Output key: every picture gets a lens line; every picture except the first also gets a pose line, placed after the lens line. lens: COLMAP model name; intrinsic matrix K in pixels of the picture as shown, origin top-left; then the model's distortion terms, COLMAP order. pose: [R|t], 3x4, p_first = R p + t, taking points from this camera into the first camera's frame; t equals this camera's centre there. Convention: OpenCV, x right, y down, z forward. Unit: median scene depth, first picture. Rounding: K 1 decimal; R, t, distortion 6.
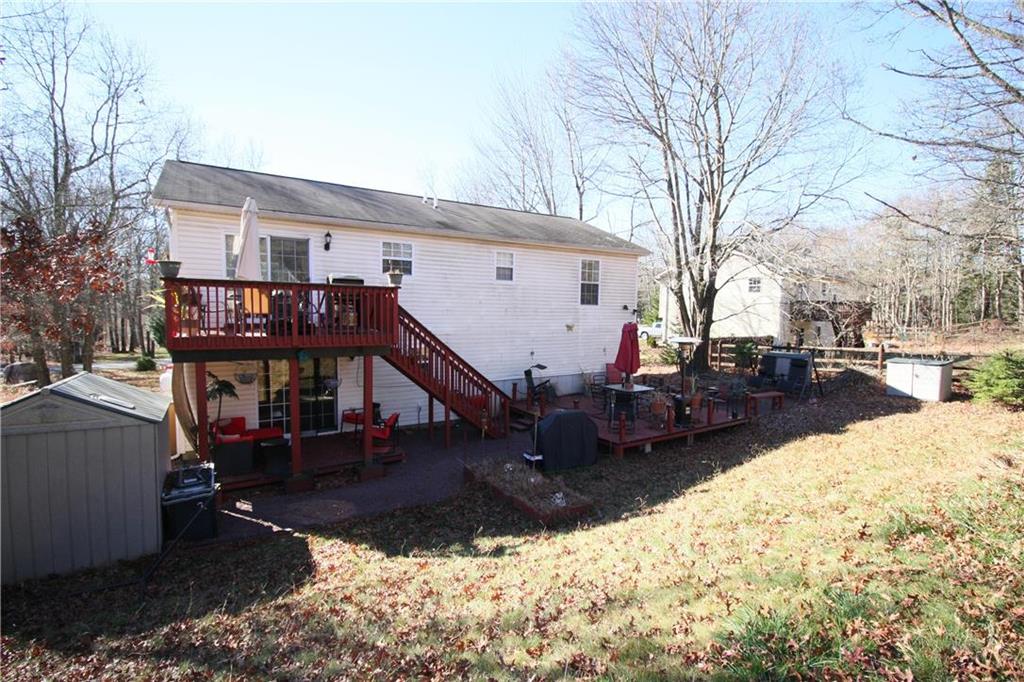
lens RADIAL K [[480.8, 0, 518.4], [0, 480.8, 340.9], [0, 0, 1]] dist [0.001532, -0.013704]
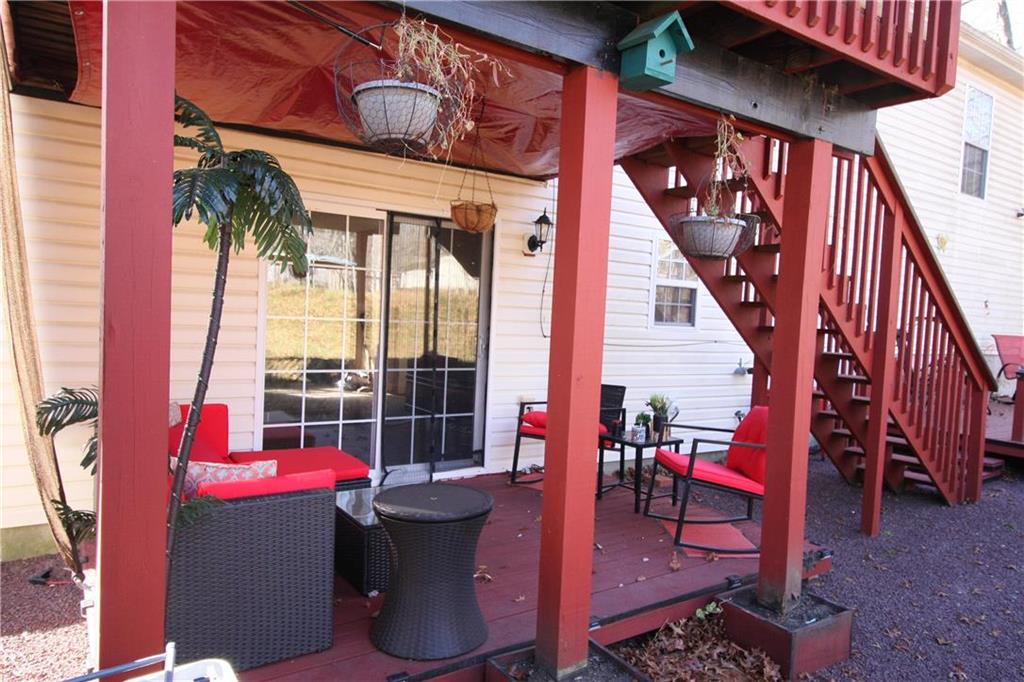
lens RADIAL K [[687.8, 0, 517.9], [0, 687.8, 343.2], [0, 0, 1]] dist [0.003569, -0.000758]
pose [[0.998774, 0.034088, 0.035902, -0.392881], [-0.033264, 0.999174, -0.023322, 0.119227], [-0.036667, 0.022099, 0.999083, 0.560959]]
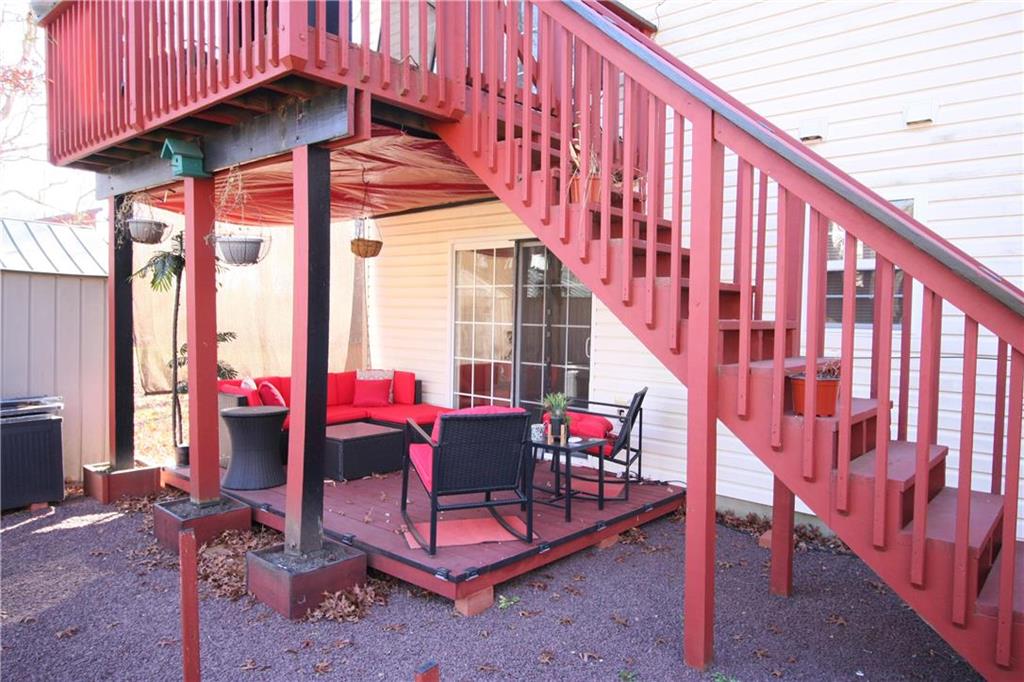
lens RADIAL K [[687.8, 0, 517.9], [0, 687.8, 343.2], [0, 0, 1]] dist [0.003569, -0.000758]
pose [[0.265940, 0.042359, -0.963058, 0.086495], [-0.080238, 0.996540, 0.021674, 0.100913], [0.960644, 0.071509, 0.268419, 0.850316]]
